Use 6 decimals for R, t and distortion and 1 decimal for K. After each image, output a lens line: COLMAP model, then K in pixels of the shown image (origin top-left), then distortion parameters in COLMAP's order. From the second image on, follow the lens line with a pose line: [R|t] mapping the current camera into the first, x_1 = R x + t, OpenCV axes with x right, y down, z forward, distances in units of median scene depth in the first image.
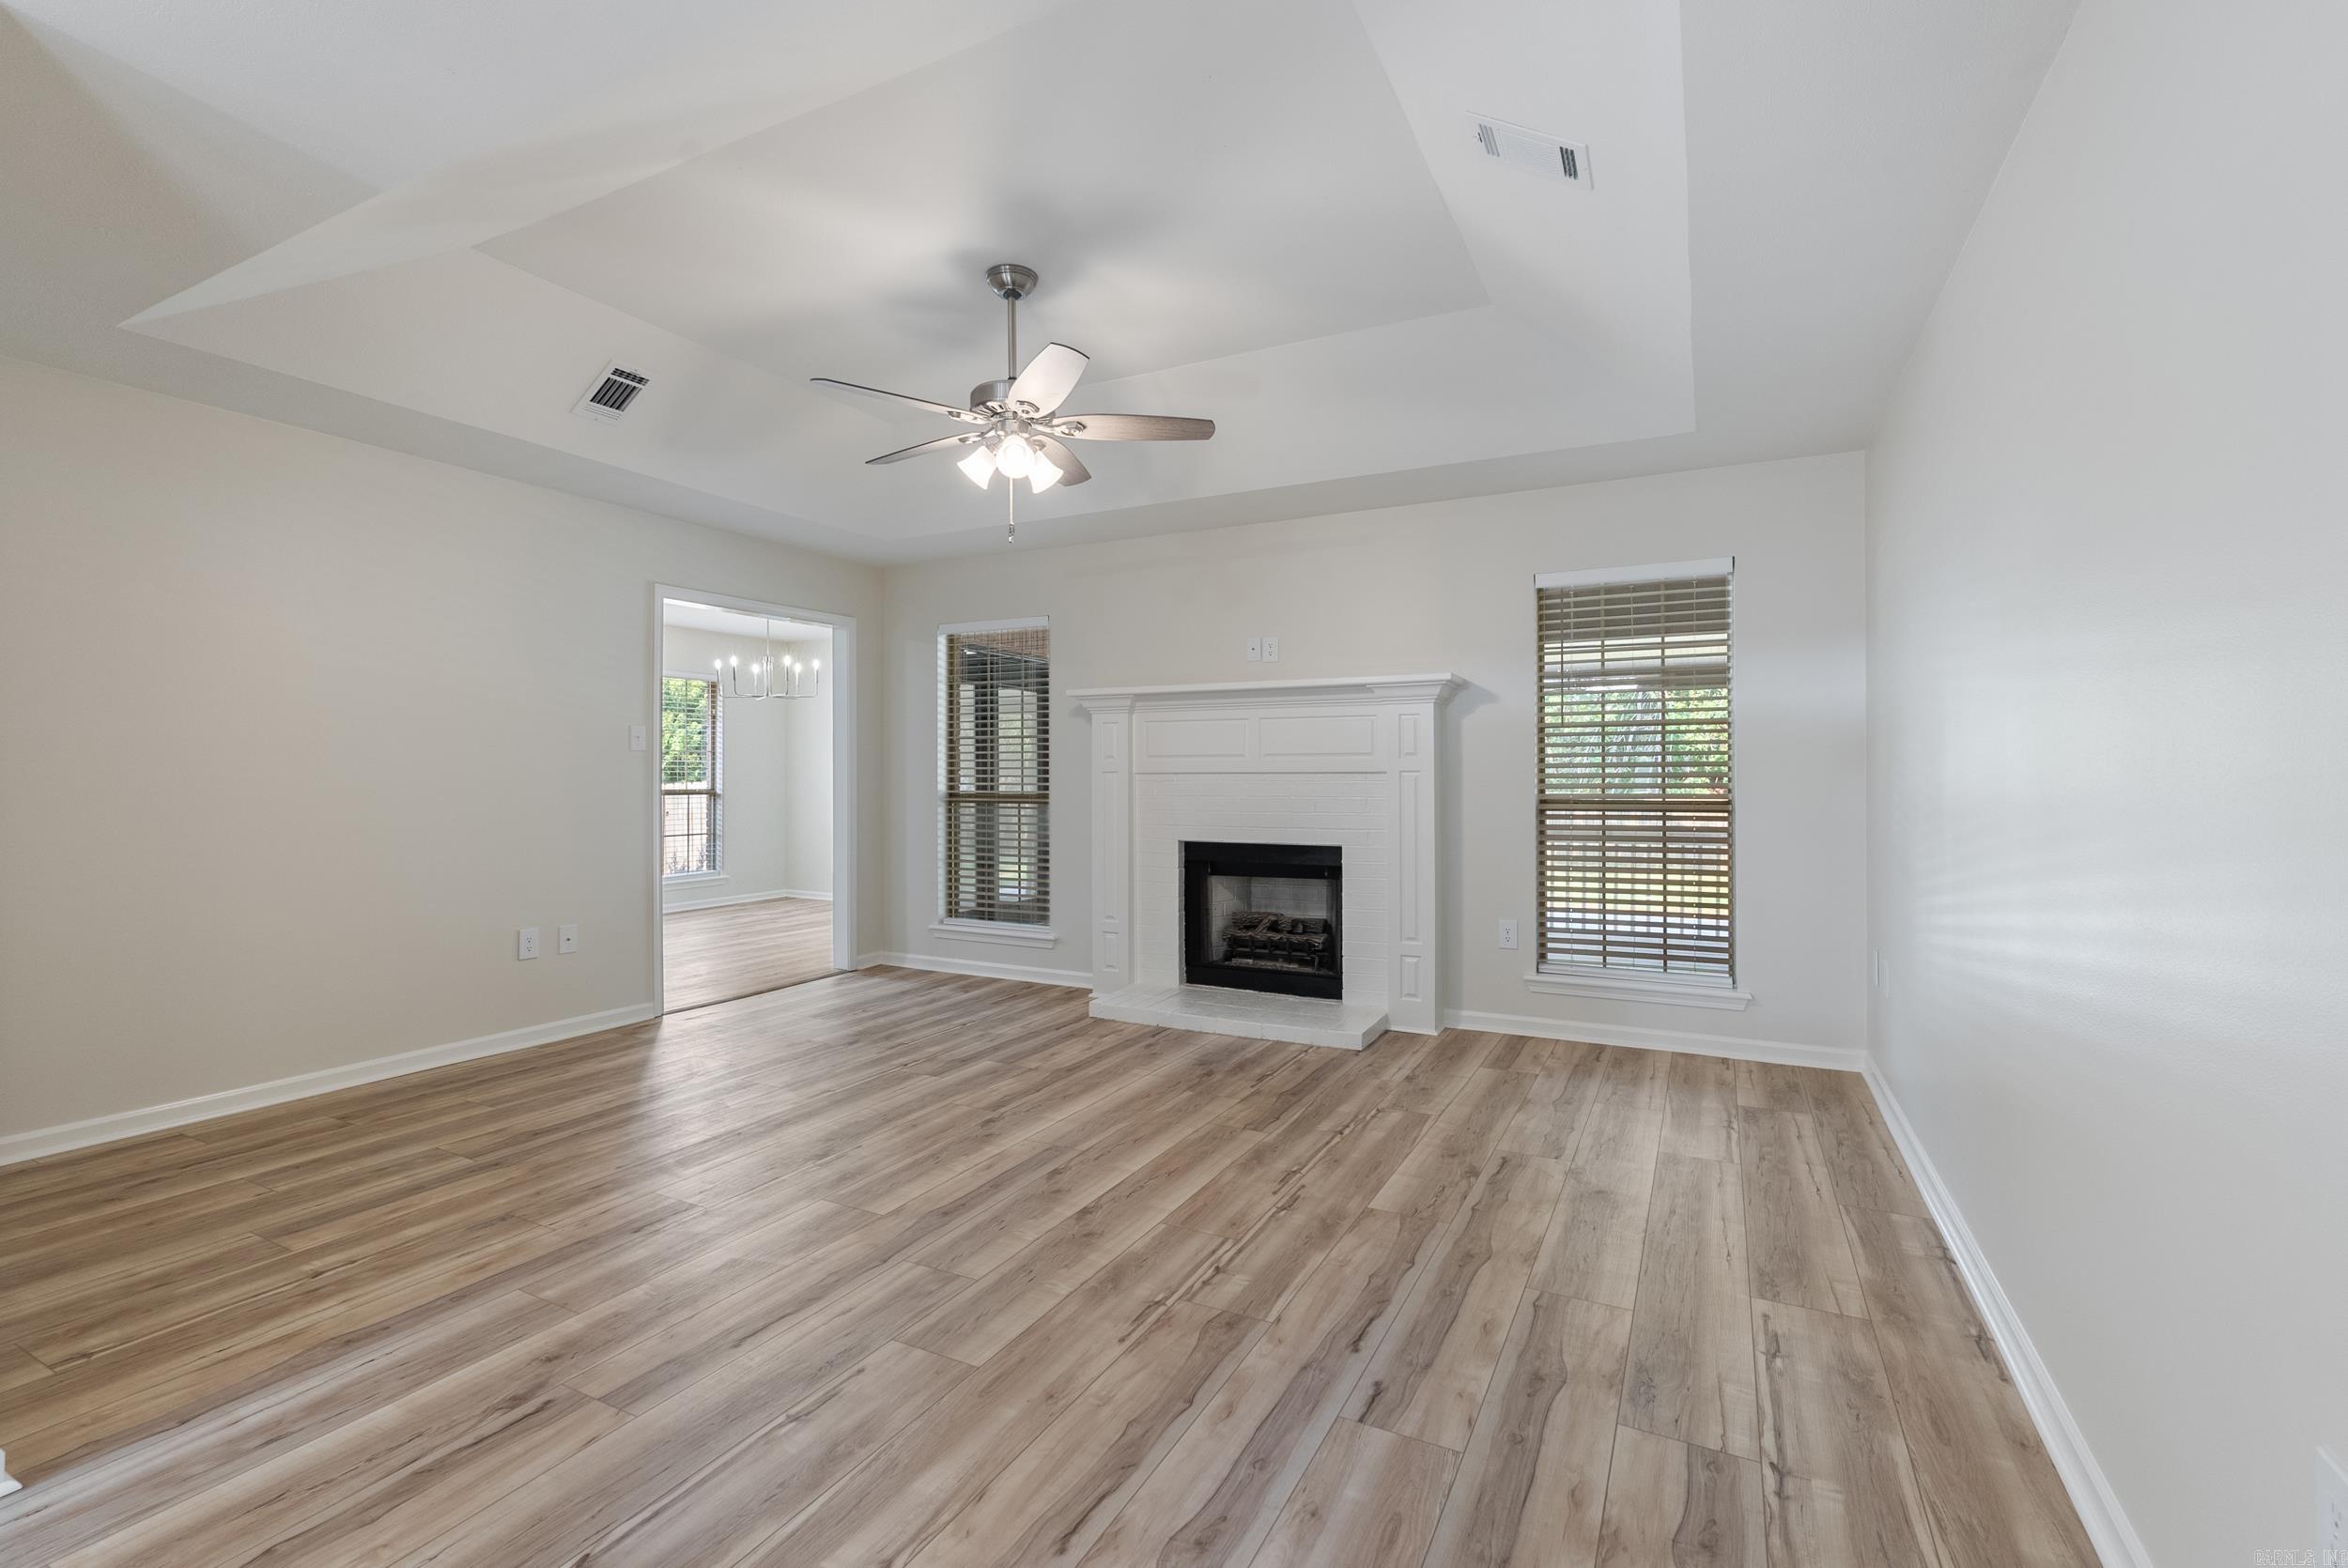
lens RADIAL K [[1034.4, 0, 1175.1], [0, 1034.4, 778.0], [0, 0, 1]] dist [-0.005452, 0.000014]
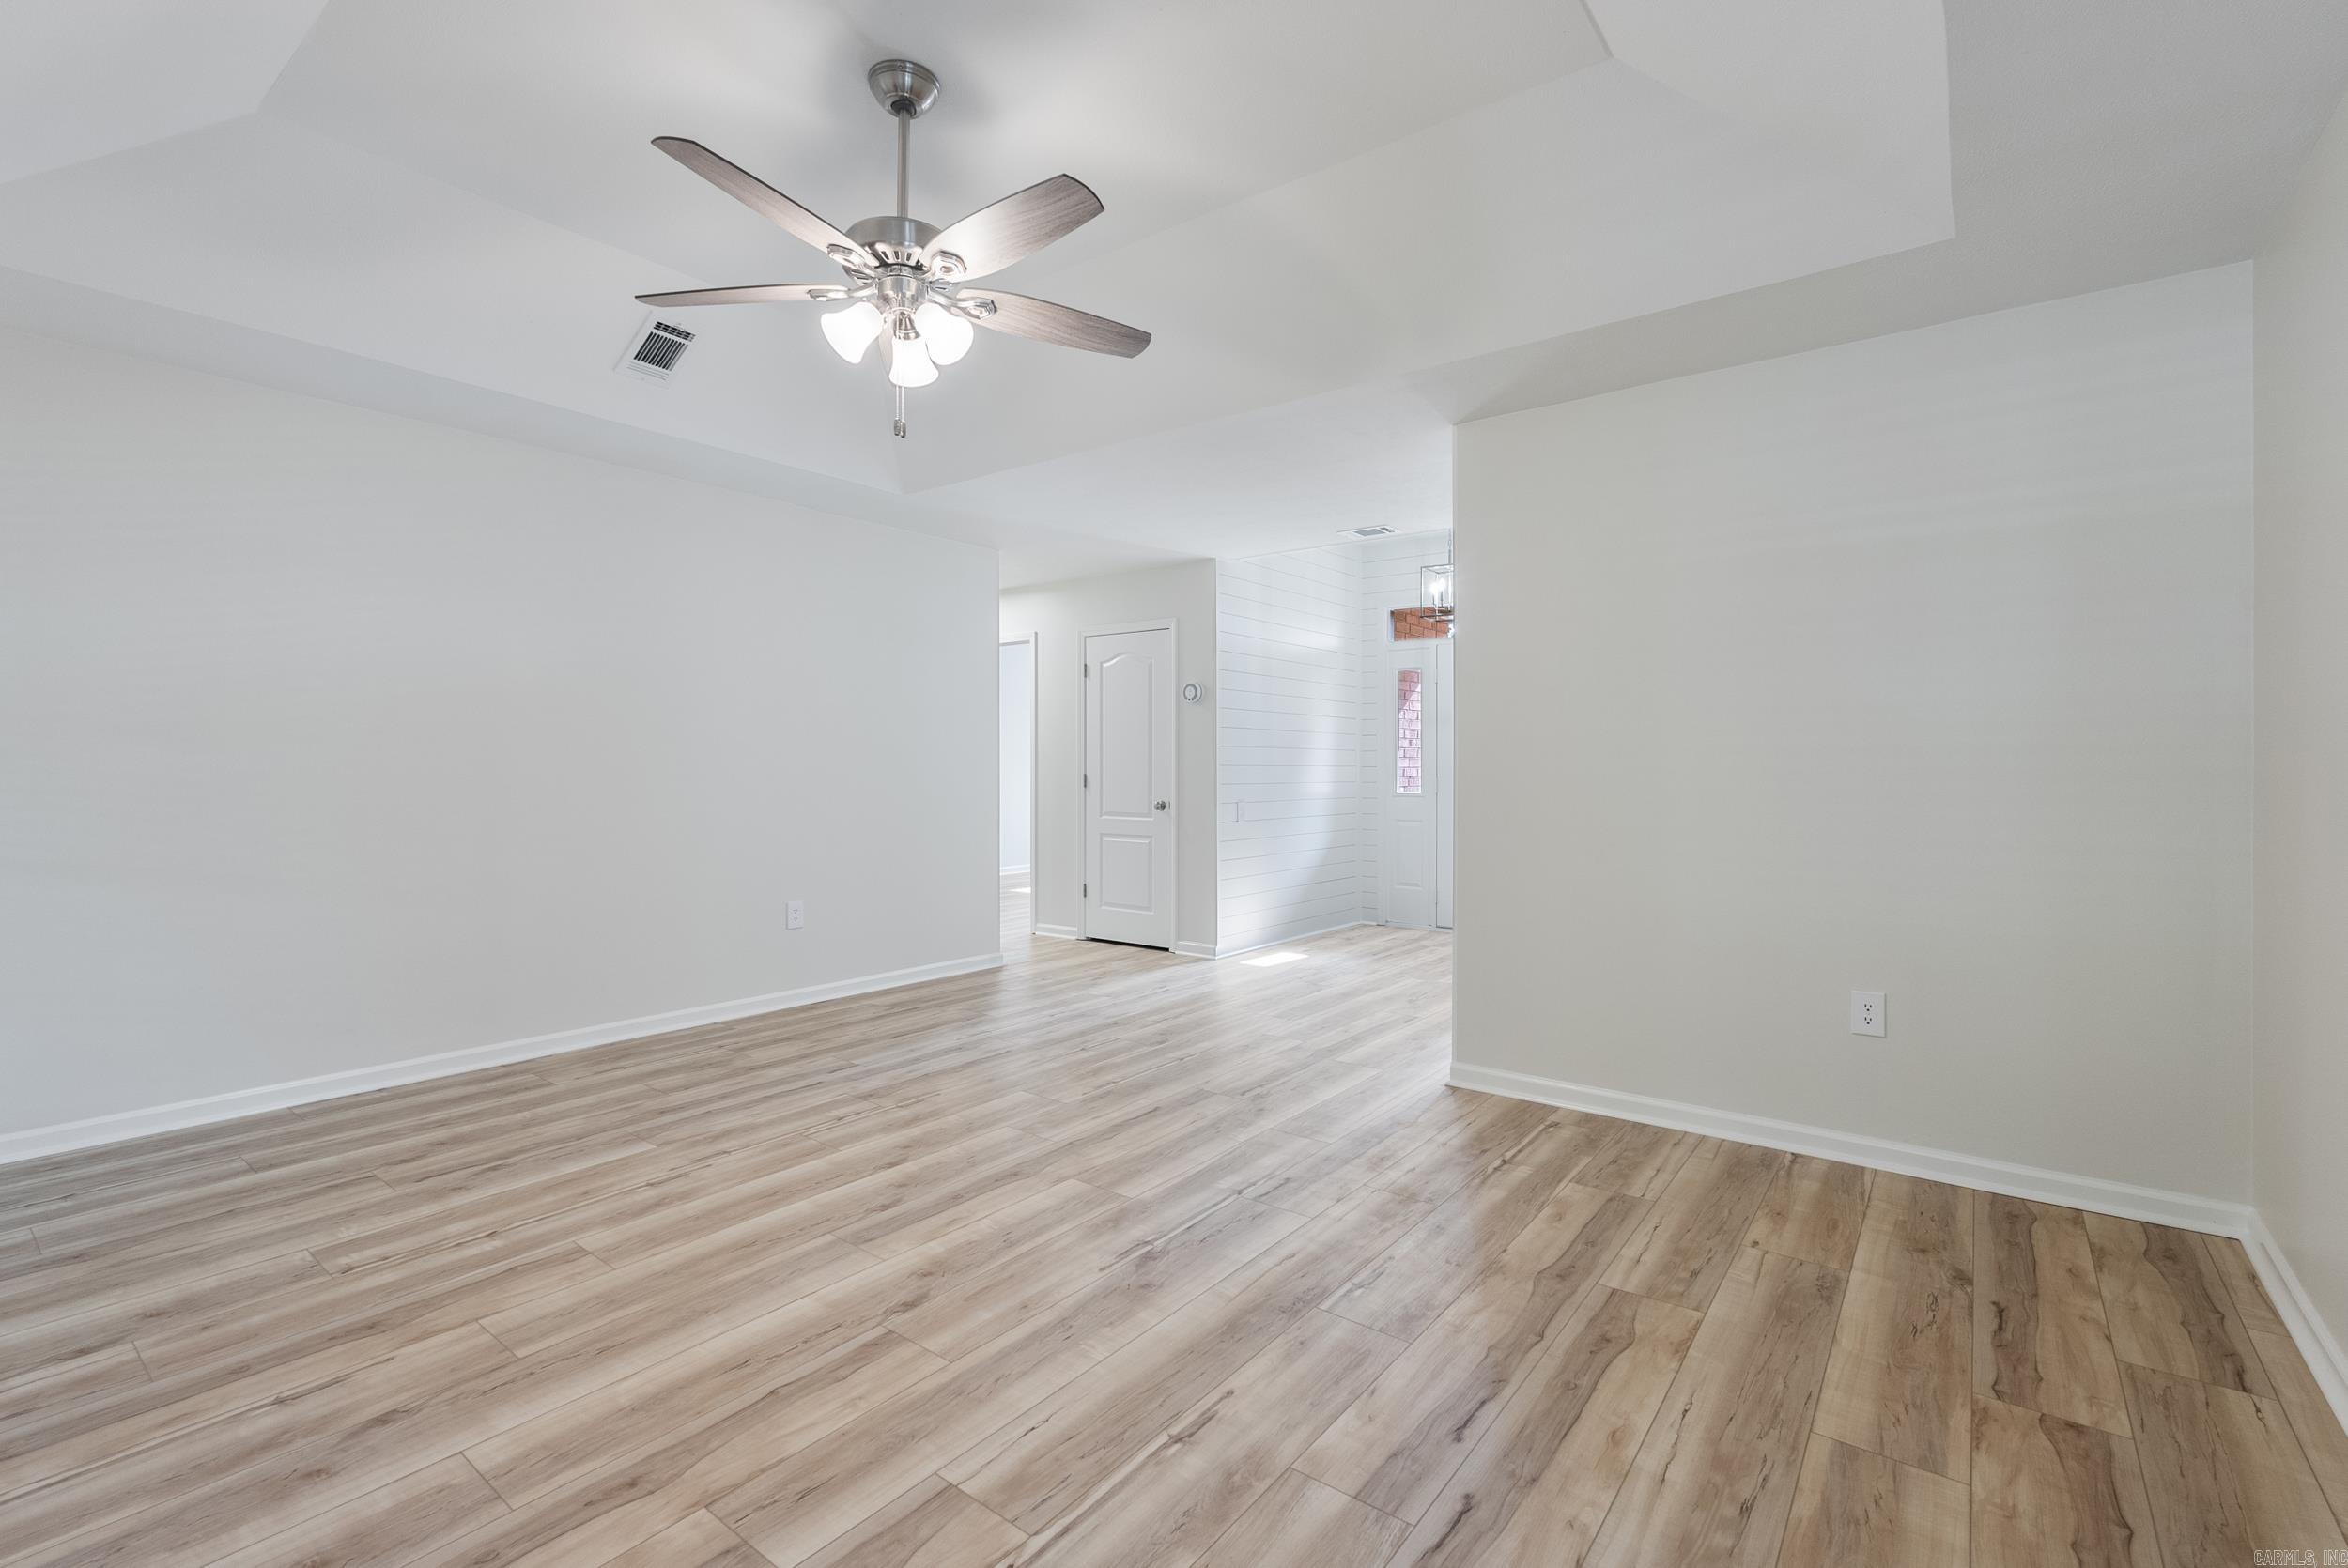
lens RADIAL K [[1034.4, 0, 1173.1], [0, 1034.4, 775.3], [0, 0, 1]] dist [-0.005452, 0.000014]
pose [[-0.983830, -0.004531, 0.179050, -0.534510], [-0.002150, 0.999907, 0.013486, -0.006908], [-0.179094, 0.012883, -0.983748, 1.883540]]
